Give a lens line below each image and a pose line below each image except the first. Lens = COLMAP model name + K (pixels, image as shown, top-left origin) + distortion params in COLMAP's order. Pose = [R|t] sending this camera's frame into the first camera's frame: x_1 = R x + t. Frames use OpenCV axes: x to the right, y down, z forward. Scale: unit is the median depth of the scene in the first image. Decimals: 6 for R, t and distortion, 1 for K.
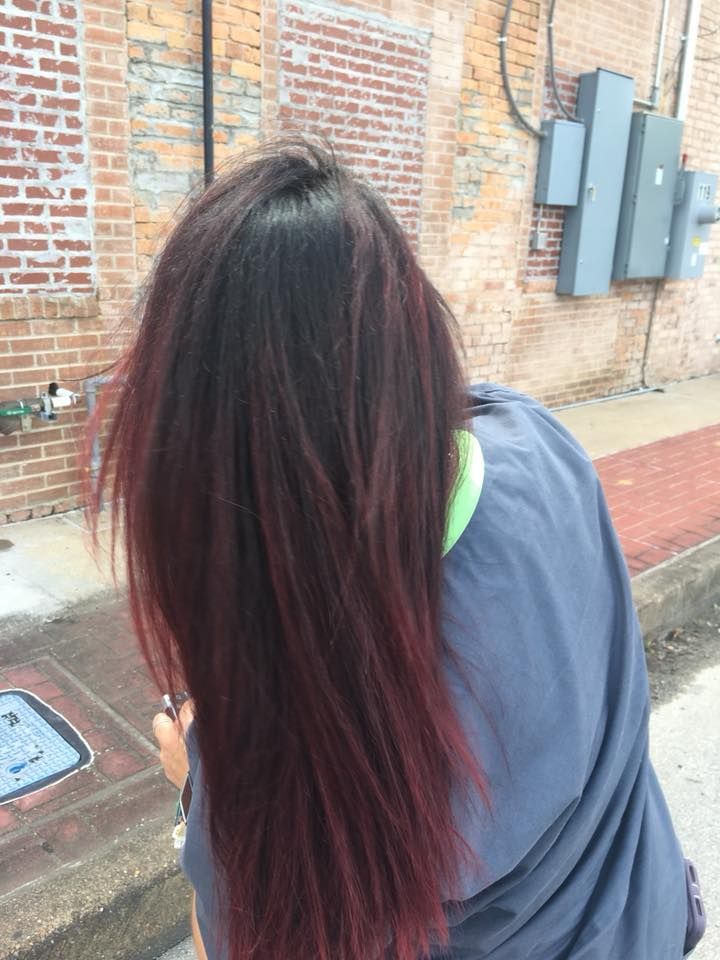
lens RADIAL K [[804.1, 0, 360.5], [0, 804.1, 477.4], [0, 0, 1]] dist [0.016890, -0.027977]
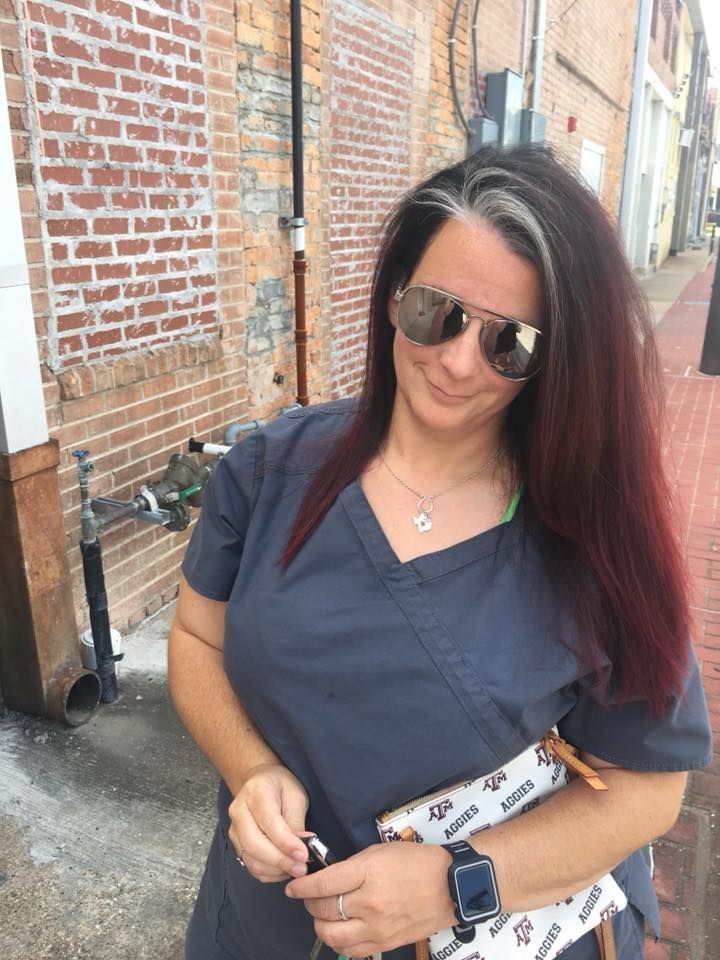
lens RADIAL K [[804.1, 0, 360.2], [0, 804.1, 484.4], [0, 0, 1]] dist [0.016890, -0.027977]
pose [[0.915020, -0.150407, 0.374321, -0.559438], [0.130171, 0.988345, 0.078929, -0.114619], [-0.381829, -0.023496, 0.923934, 0.117650]]
